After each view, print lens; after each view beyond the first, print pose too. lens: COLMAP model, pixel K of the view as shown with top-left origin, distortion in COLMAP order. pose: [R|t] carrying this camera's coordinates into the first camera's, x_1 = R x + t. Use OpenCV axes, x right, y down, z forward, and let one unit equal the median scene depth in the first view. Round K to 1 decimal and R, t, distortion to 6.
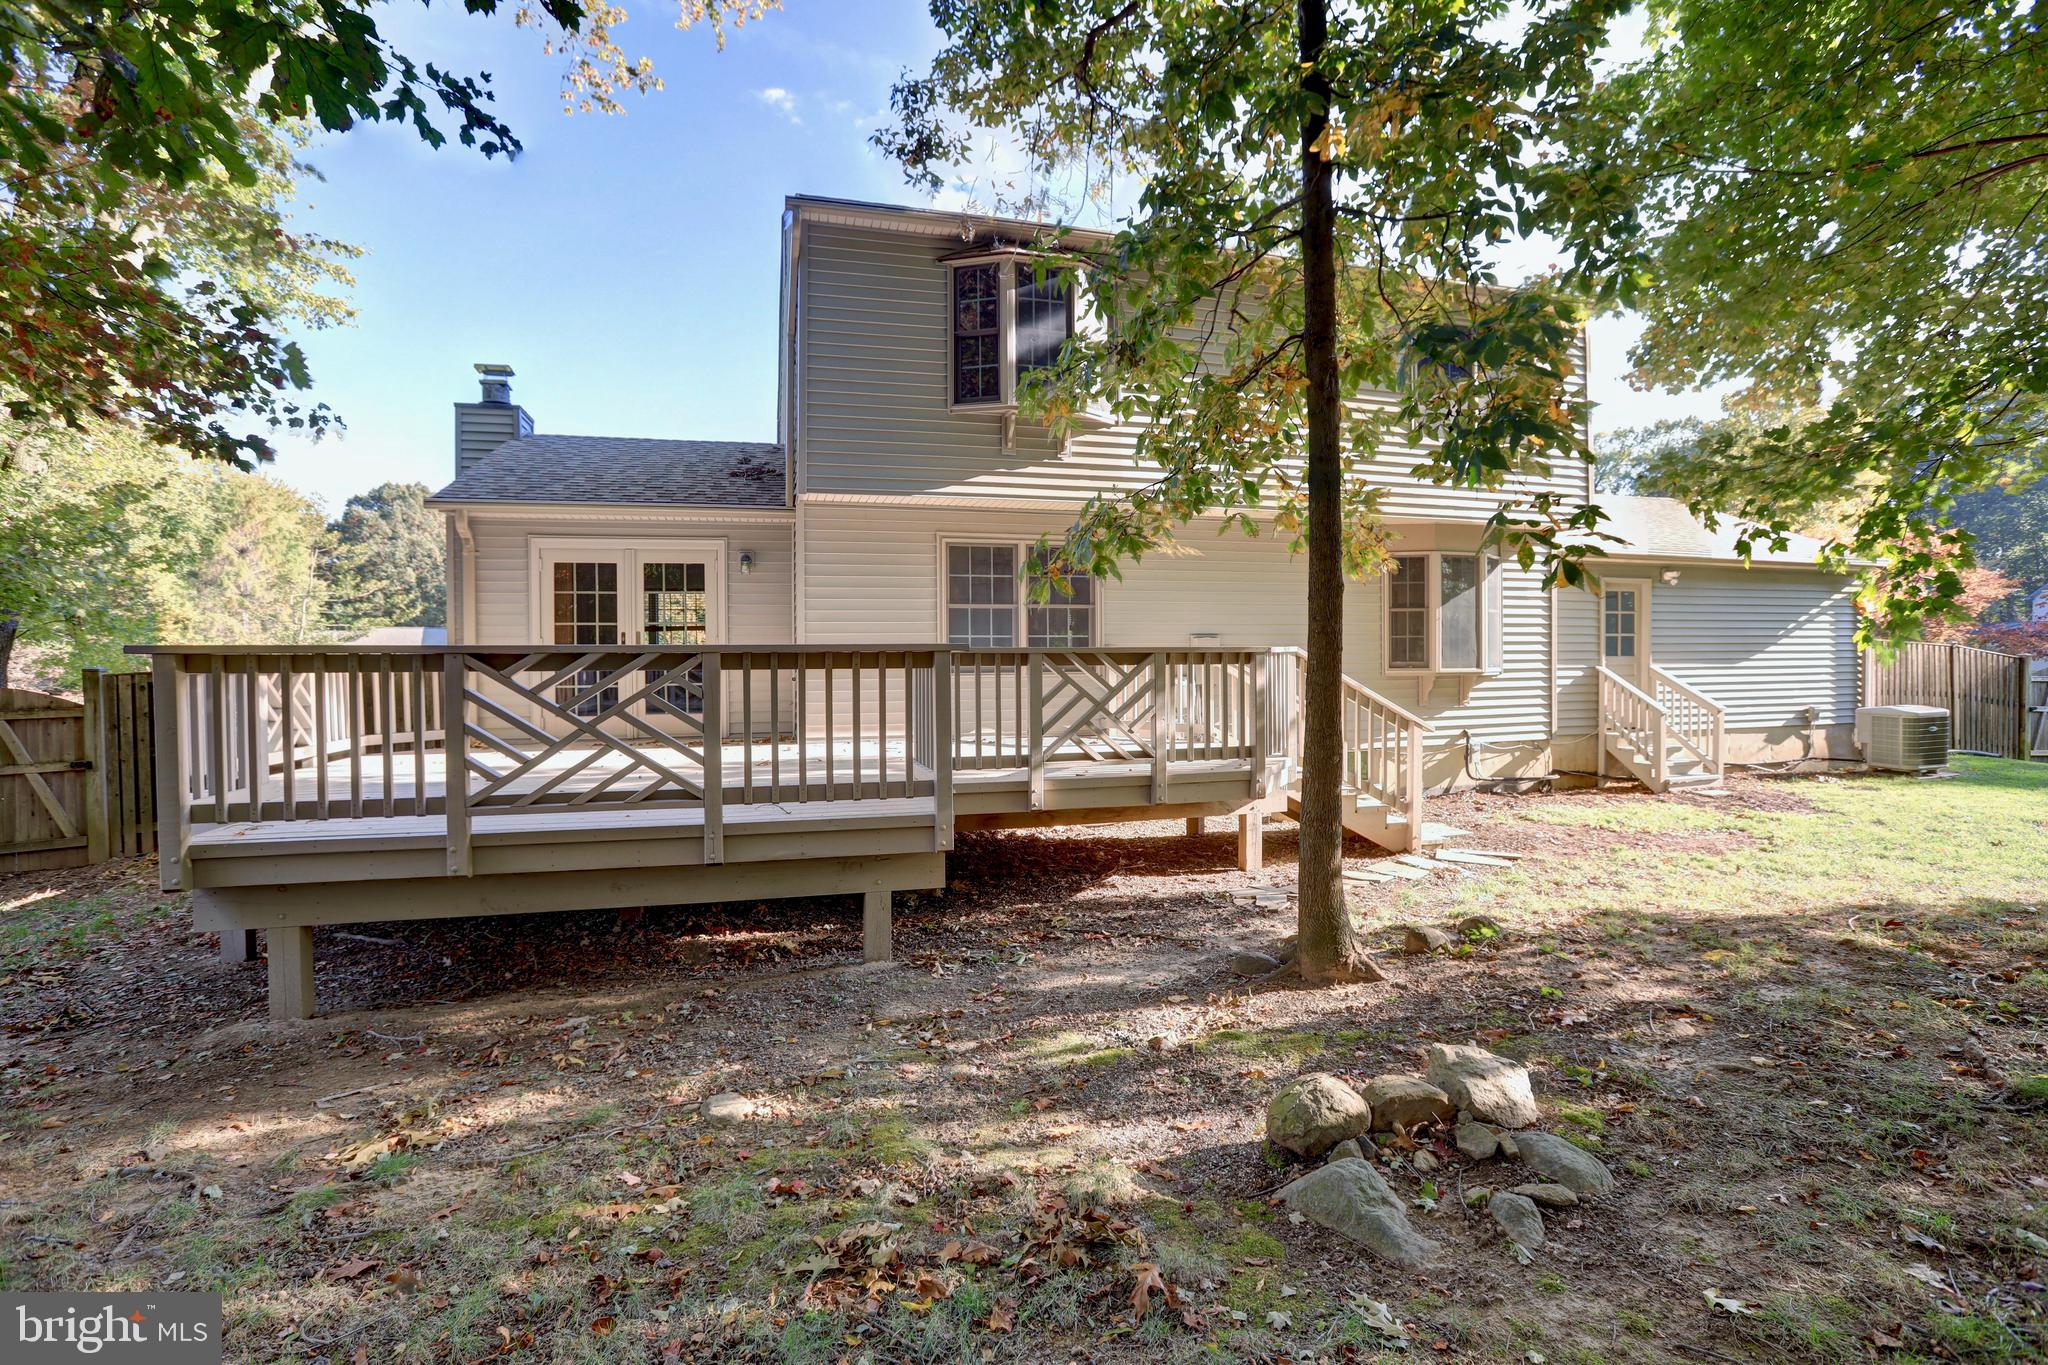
lens RADIAL K [[935.9, 0, 1024.8], [0, 935.9, 675.6], [0, 0, 1]] dist [-0.073407, 0.029560]
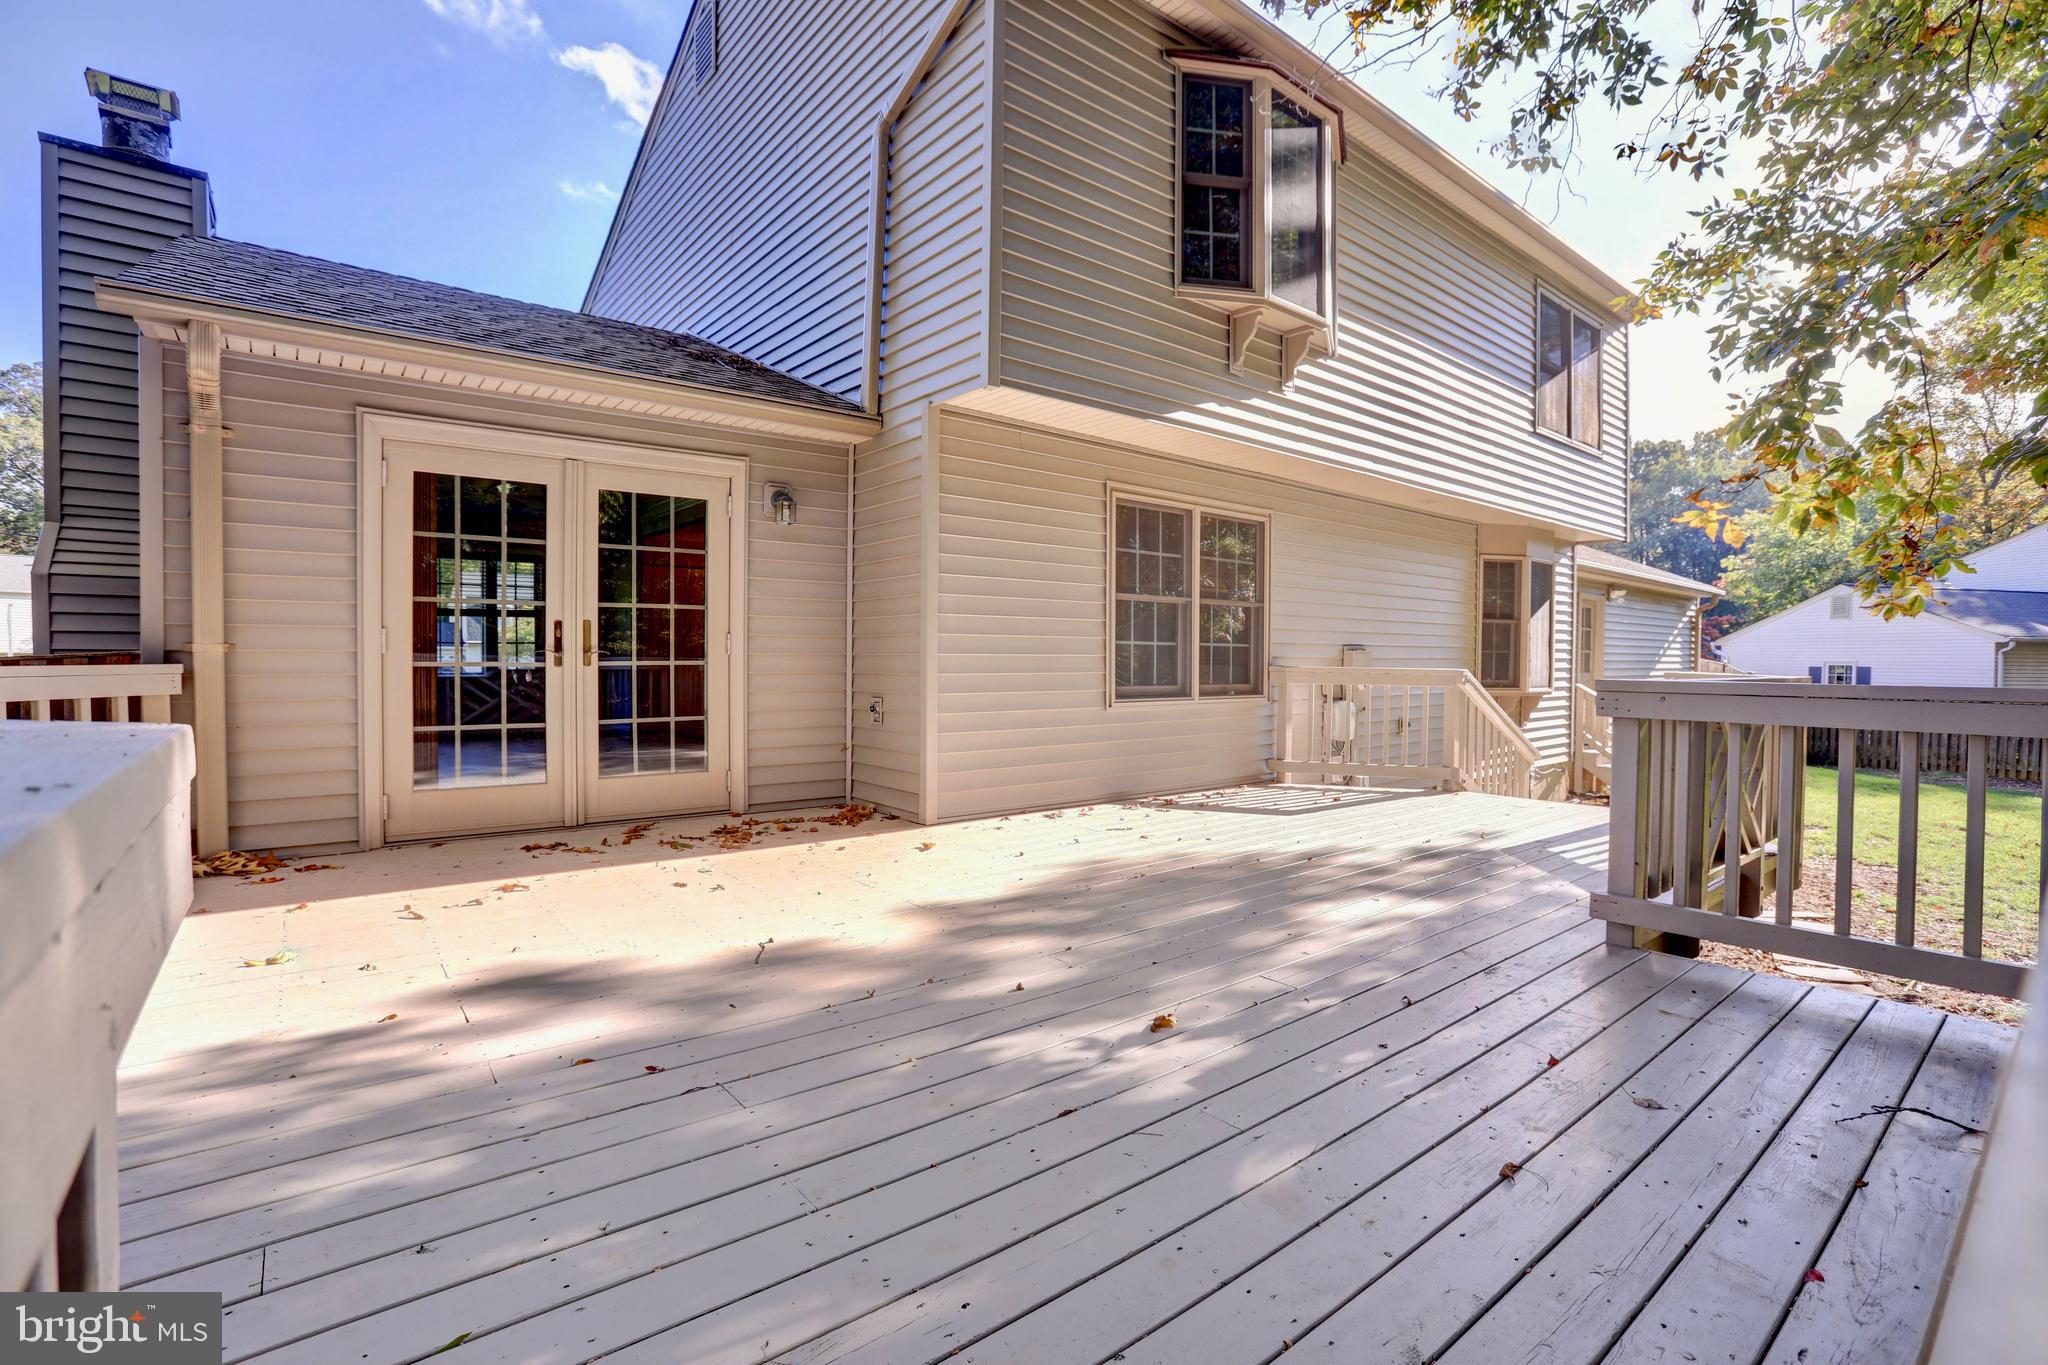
lens RADIAL K [[935.9, 0, 1024.8], [0, 935.9, 675.6], [0, 0, 1]] dist [-0.073407, 0.029560]
pose [[0.917187, 0.005727, 0.398415, -0.398057], [-0.004999, 0.999983, -0.002865, -0.016401], [-0.398425, 0.000636, 0.917201, 0.426497]]
